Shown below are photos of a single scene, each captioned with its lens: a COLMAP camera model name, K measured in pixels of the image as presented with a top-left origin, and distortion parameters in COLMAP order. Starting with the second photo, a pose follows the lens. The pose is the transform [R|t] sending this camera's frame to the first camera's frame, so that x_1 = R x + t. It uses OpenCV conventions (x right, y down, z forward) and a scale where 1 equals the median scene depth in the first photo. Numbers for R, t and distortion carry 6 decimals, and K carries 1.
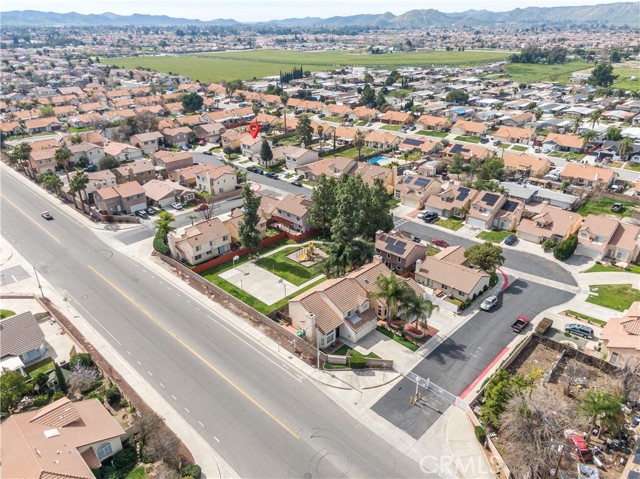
lens RADIAL K [[454.9, 0, 320.7], [0, 454.9, 240.6], [0, 0, 1]] dist [0.035515, -0.024720]
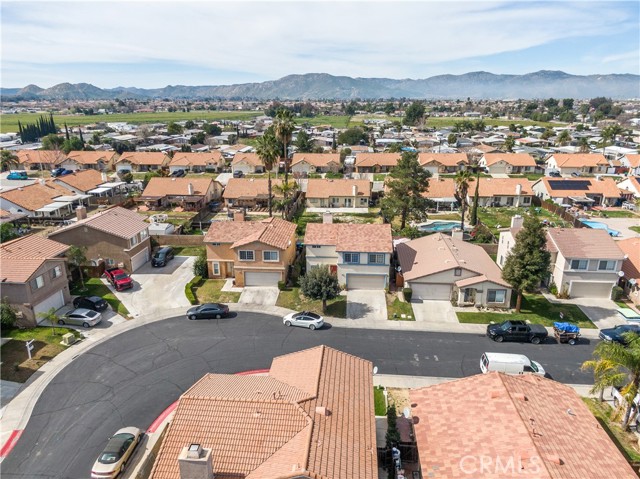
lens RADIAL K [[454.9, 0, 319.0], [0, 454.9, 237.8], [0, 0, 1]] dist [0.035515, -0.024720]
pose [[0.776140, -0.182439, 0.603591, -0.313875], [0.270968, 0.960839, -0.058011, -0.179844], [-0.569371, 0.208578, 0.795181, 0.663103]]
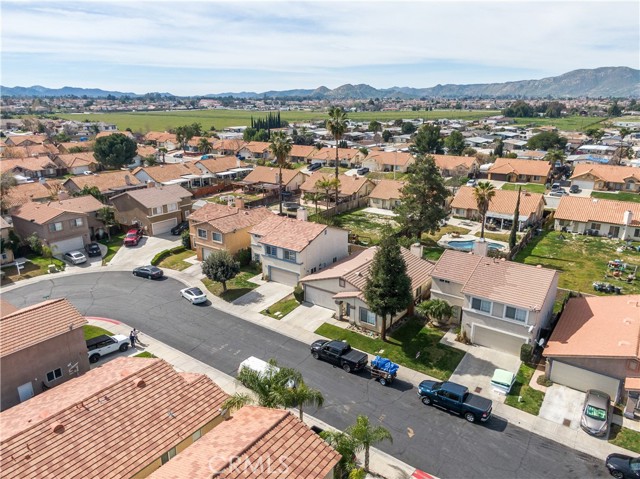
lens RADIAL K [[454.9, 0, 319.8], [0, 454.9, 241.0], [0, 0, 1]] dist [0.035515, -0.024720]
pose [[0.991025, -0.036544, 0.128585, -0.150596], [0.054224, 0.989113, -0.136807, -0.146202], [-0.122185, 0.142552, 0.982217, 0.592609]]
